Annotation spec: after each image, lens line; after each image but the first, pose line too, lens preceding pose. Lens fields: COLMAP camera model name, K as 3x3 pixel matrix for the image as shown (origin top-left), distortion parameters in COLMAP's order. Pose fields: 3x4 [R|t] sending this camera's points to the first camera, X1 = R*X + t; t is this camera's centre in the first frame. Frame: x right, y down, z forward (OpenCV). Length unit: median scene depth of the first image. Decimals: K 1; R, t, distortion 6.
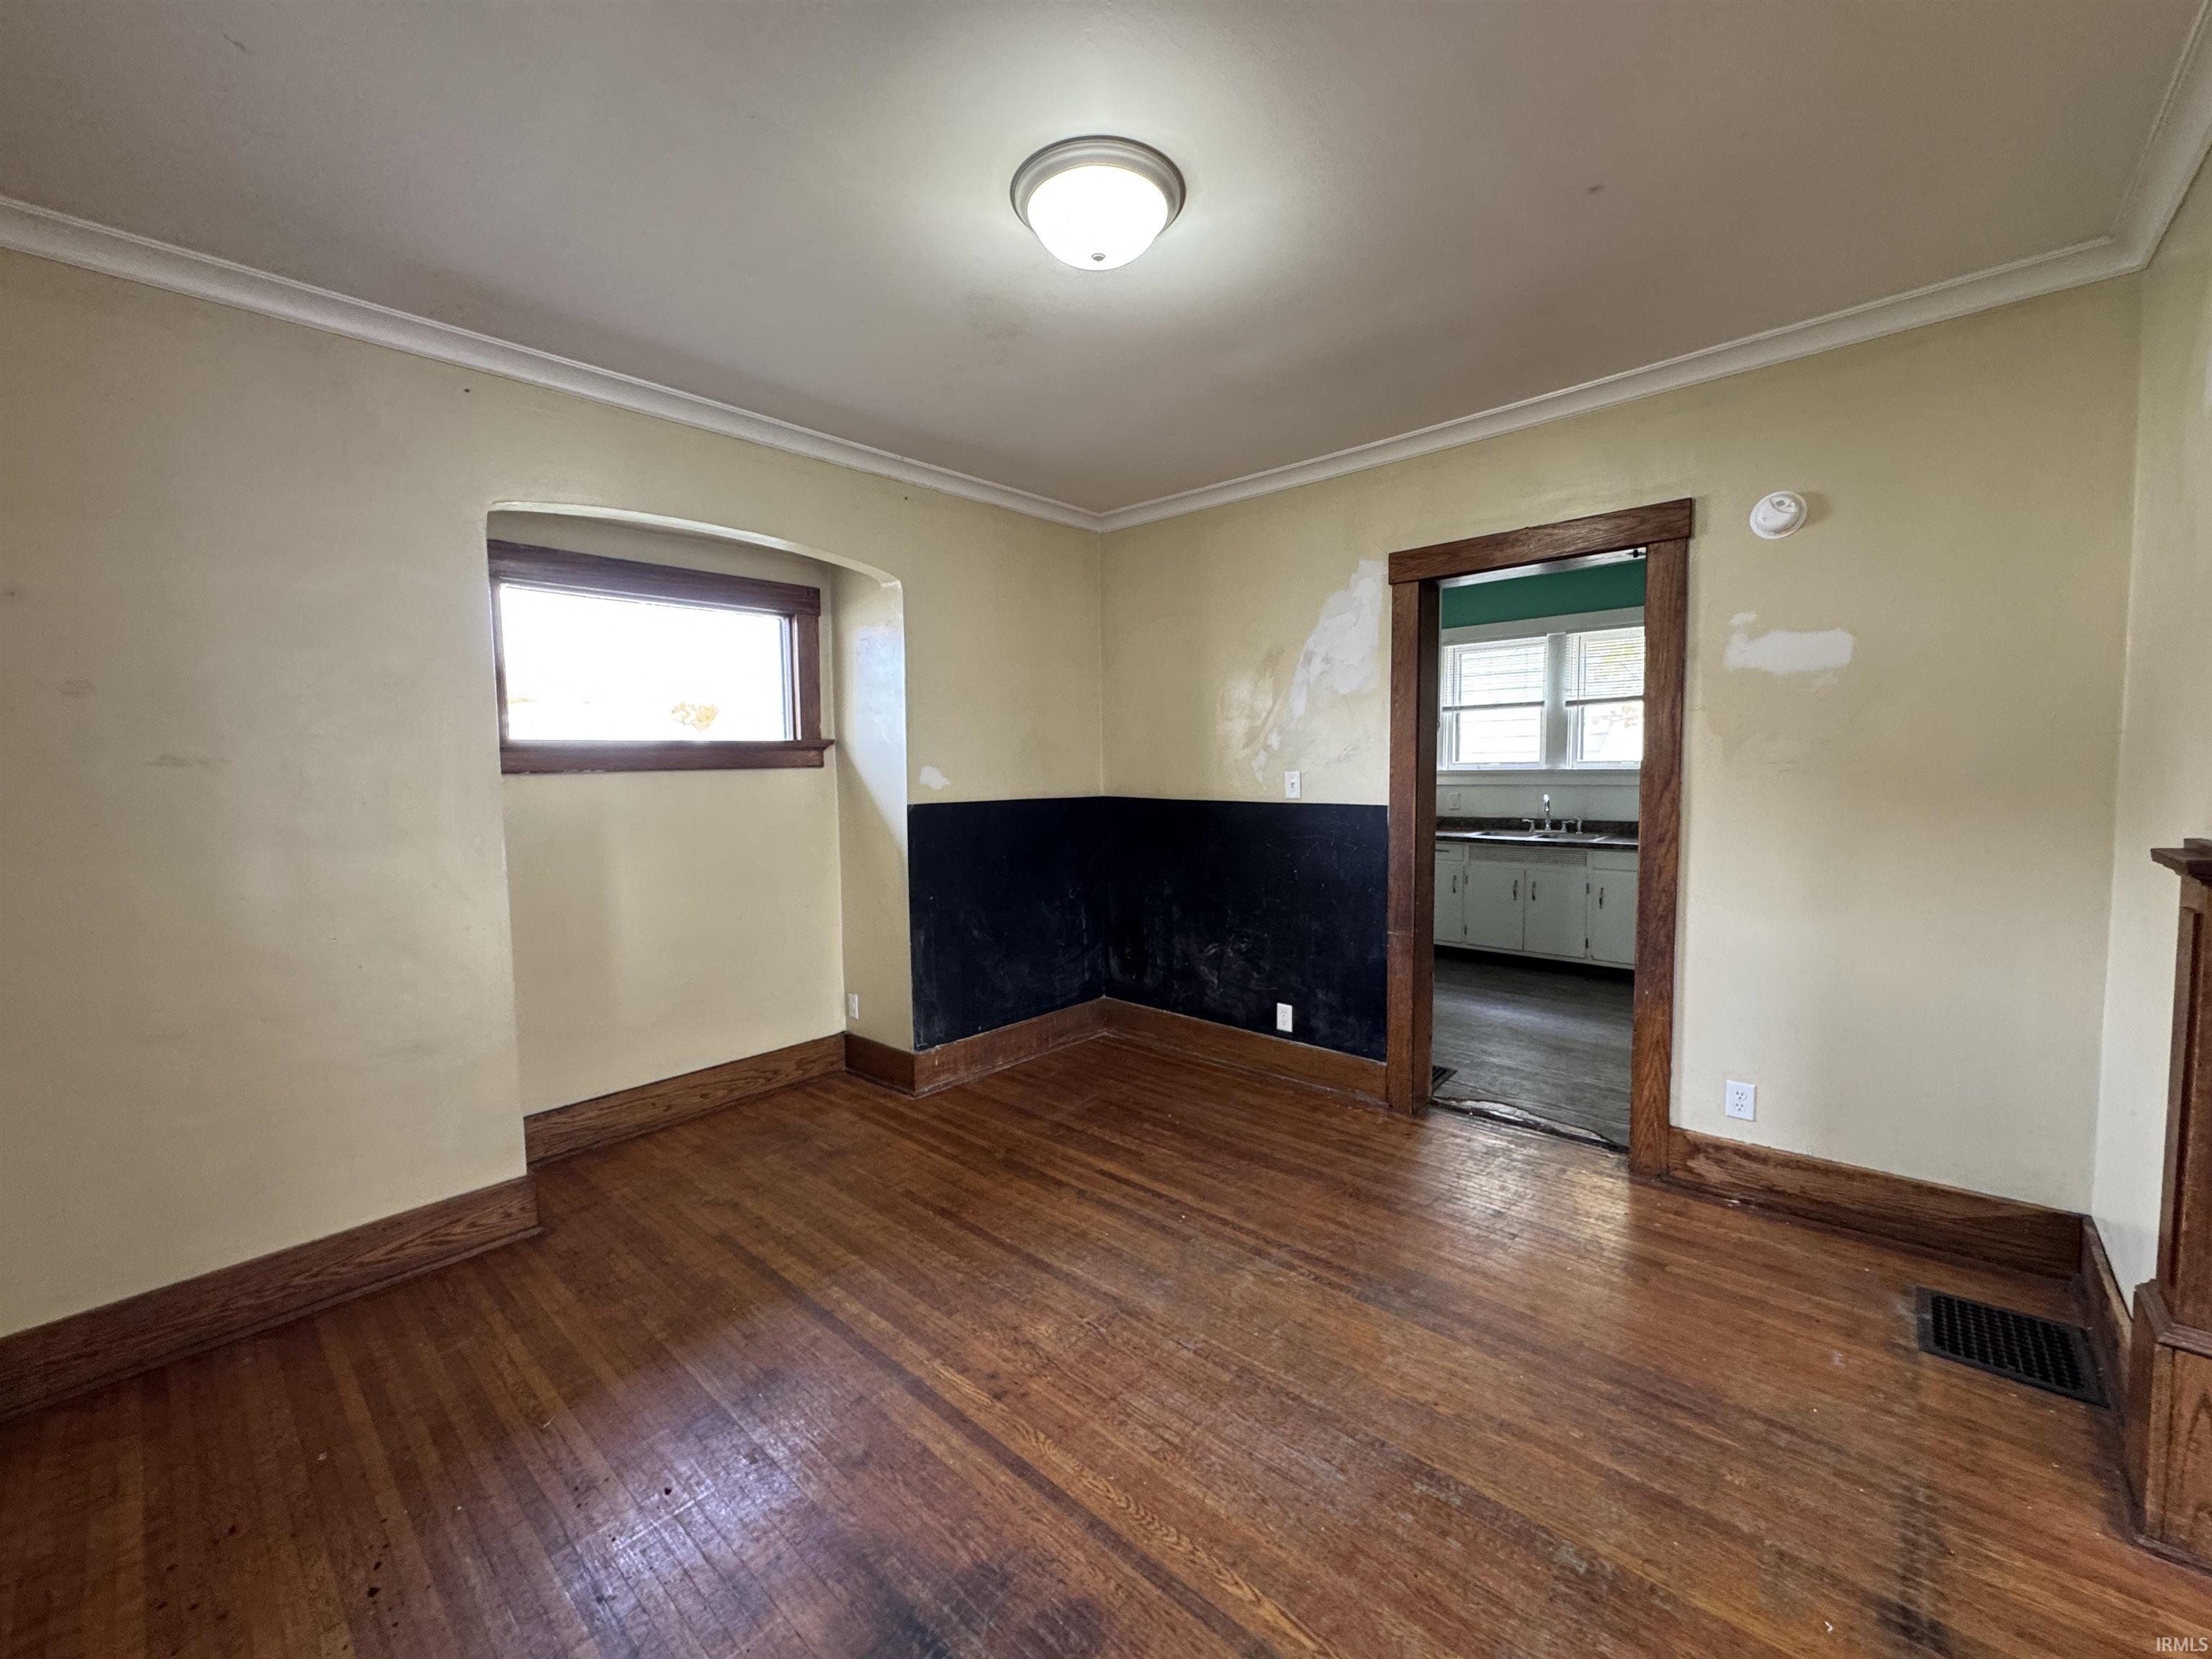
lens RADIAL K [[886.4, 0, 1101.8], [0, 886.4, 835.4], [0, 0, 1]] dist [0.001098, 0.000297]
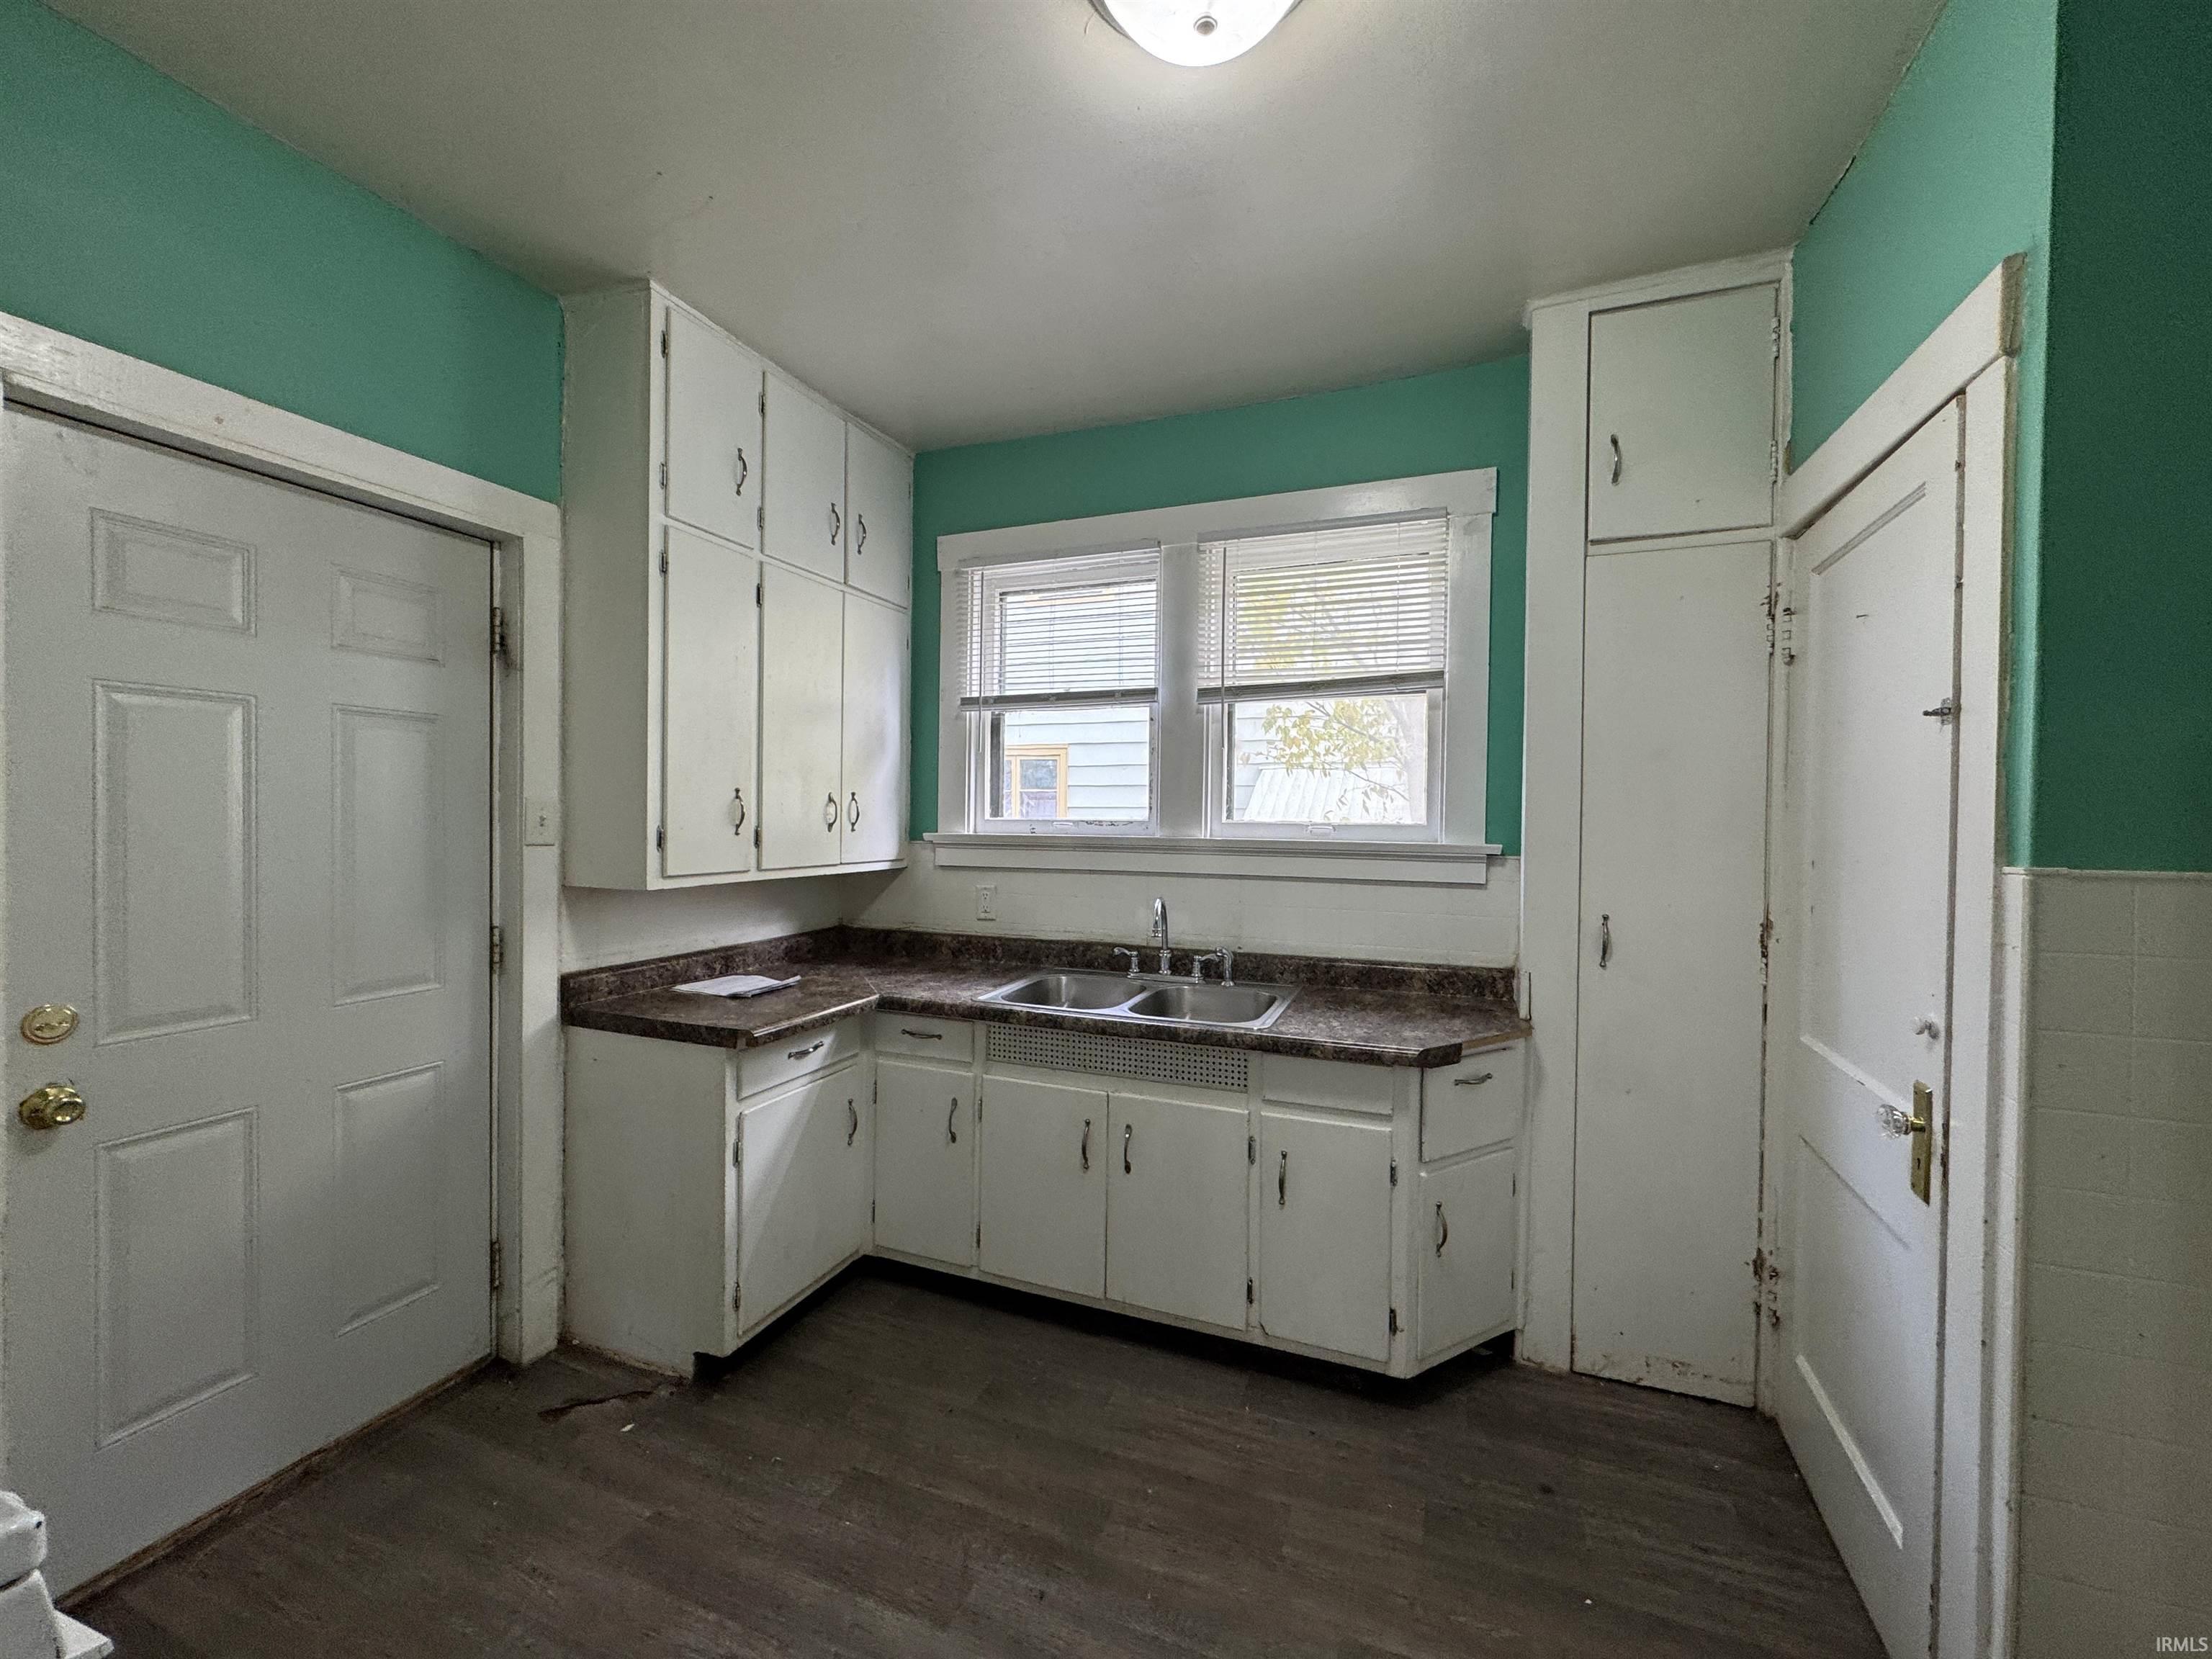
lens RADIAL K [[886.4, 0, 1118.6], [0, 886.4, 825.7], [0, 0, 1]] dist [0.001098, 0.000297]
pose [[0.932618, 0.021146, 0.360245, 0.823726], [0.003956, 0.997623, -0.068801, -0.128596], [-0.360843, 0.065590, 0.930317, 1.521559]]
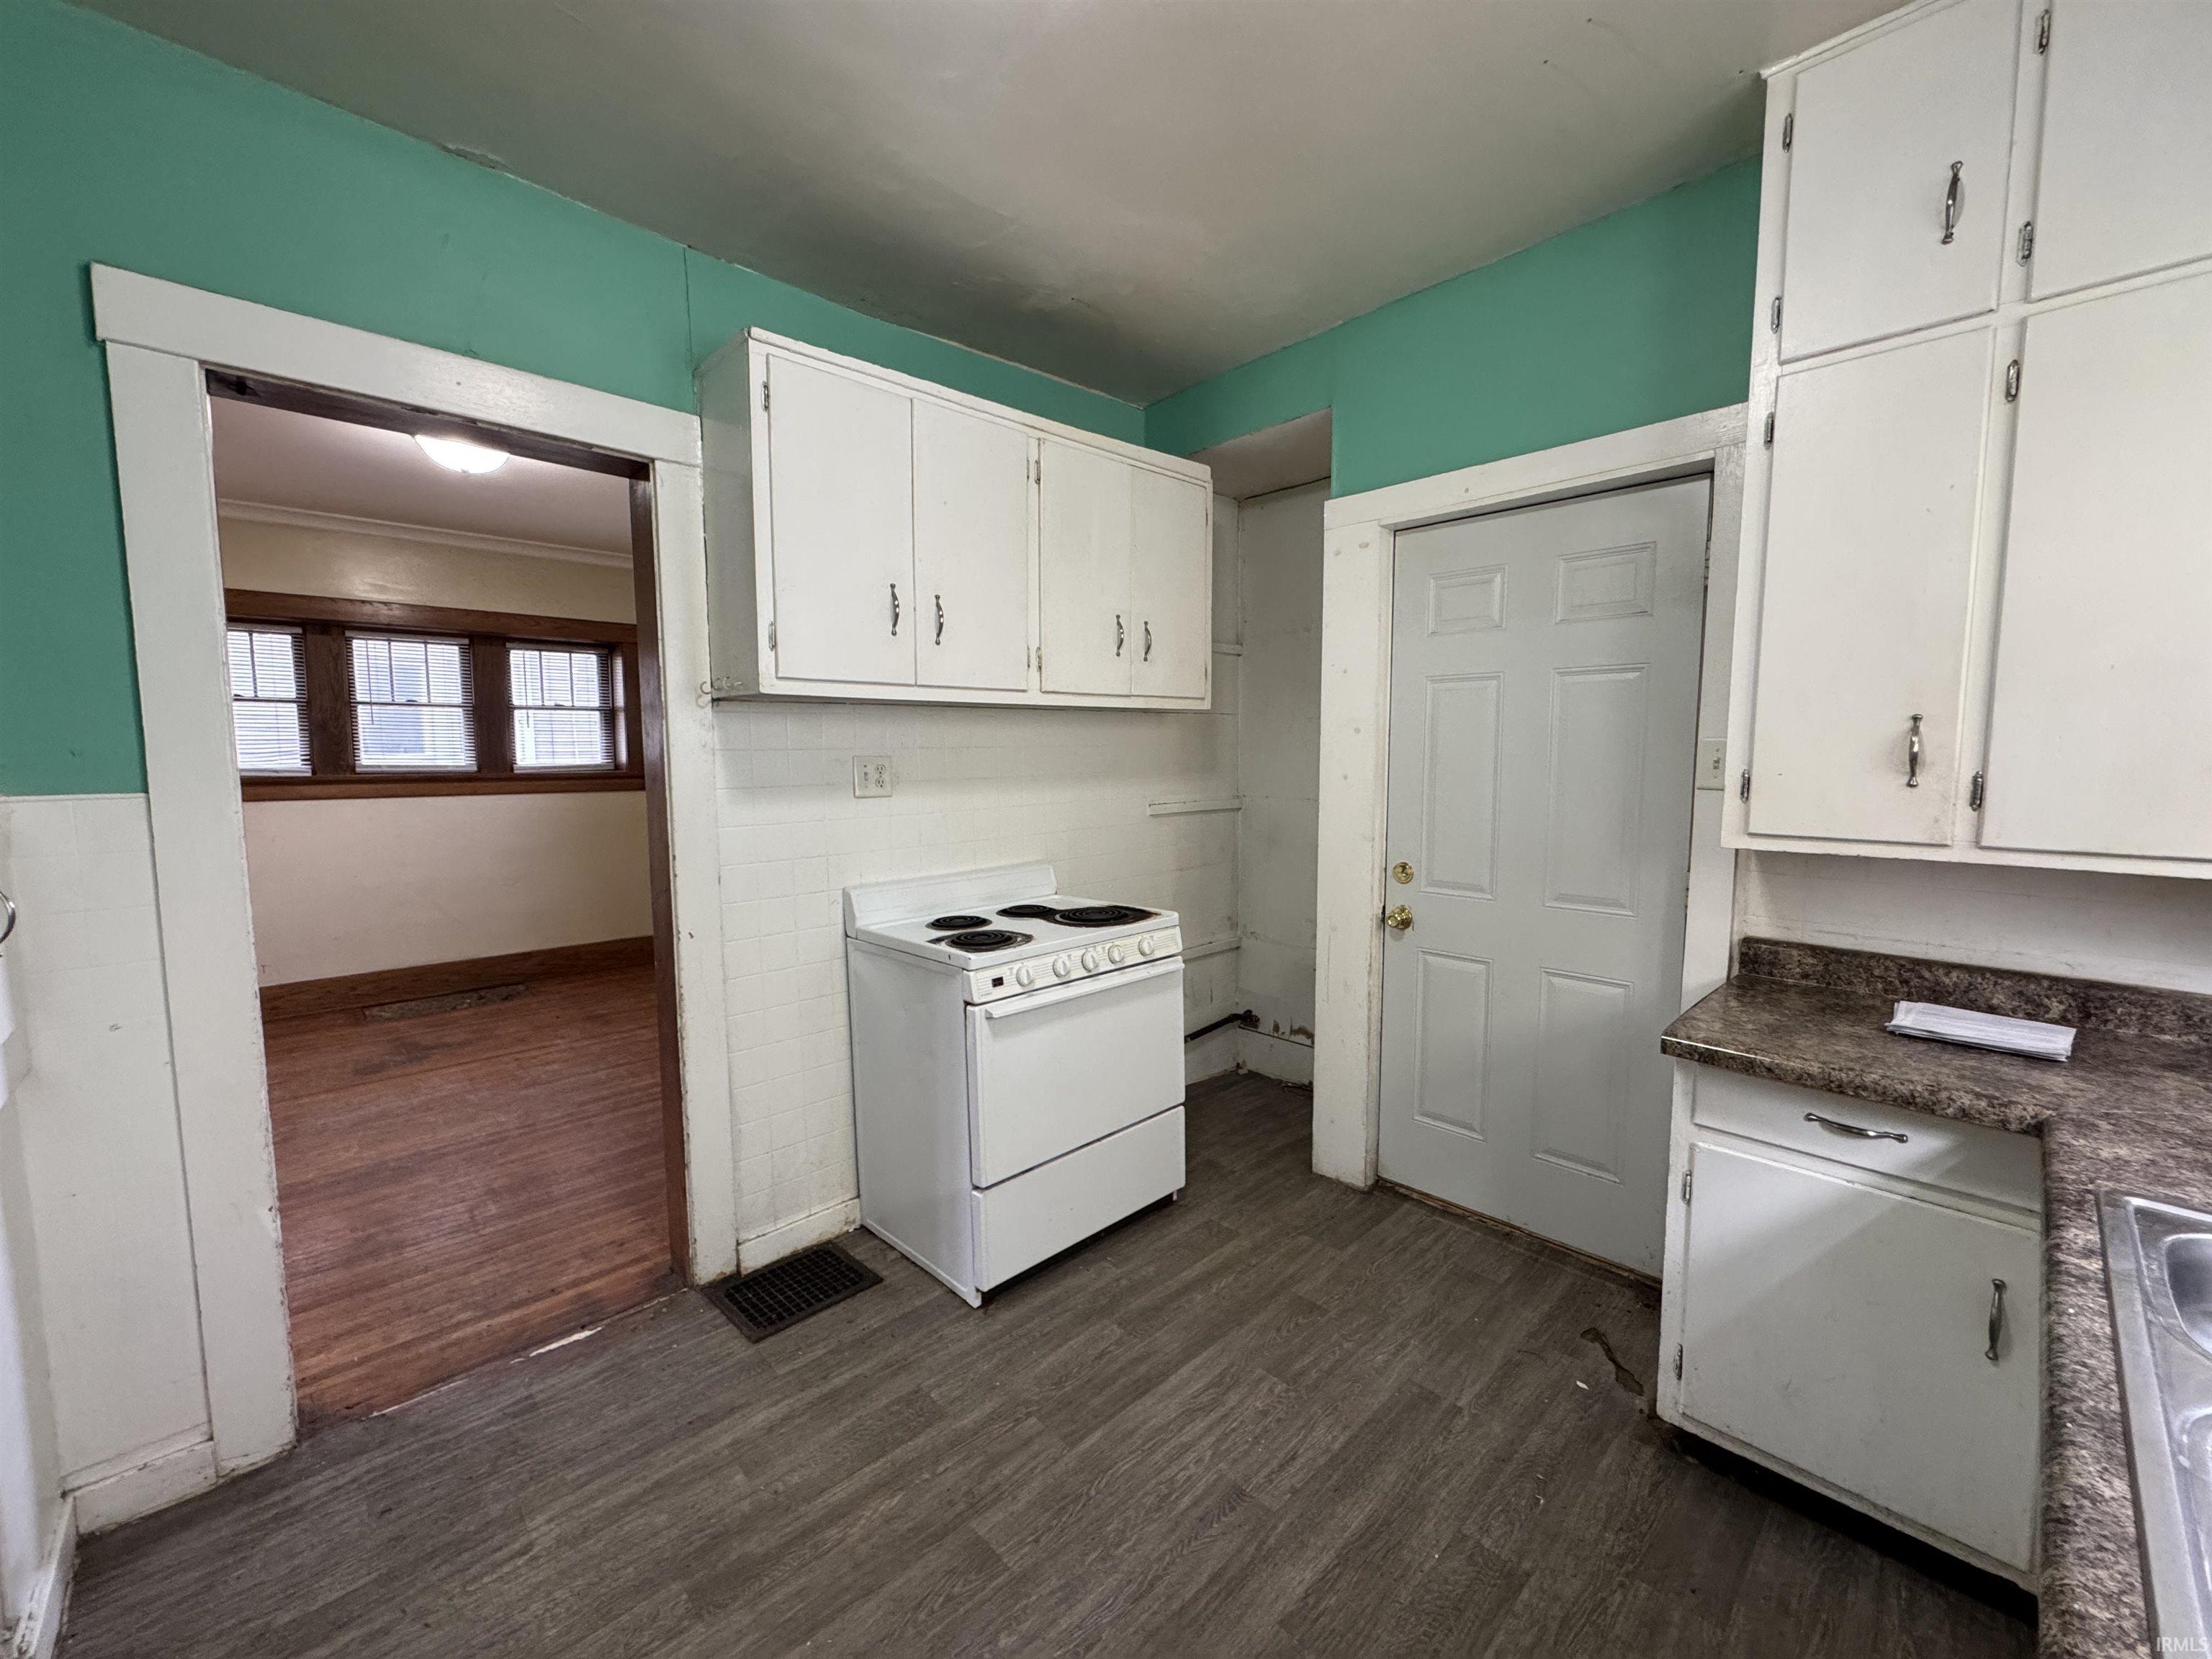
lens RADIAL K [[886.4, 0, 1100.4], [0, 886.4, 833.4], [0, 0, 1]] dist [0.001098, 0.000297]
pose [[-0.074846, 0.109783, -0.991134, 1.481385], [-0.077984, 0.990233, 0.115573, -0.183882], [0.994141, 0.085943, -0.065554, 2.061252]]
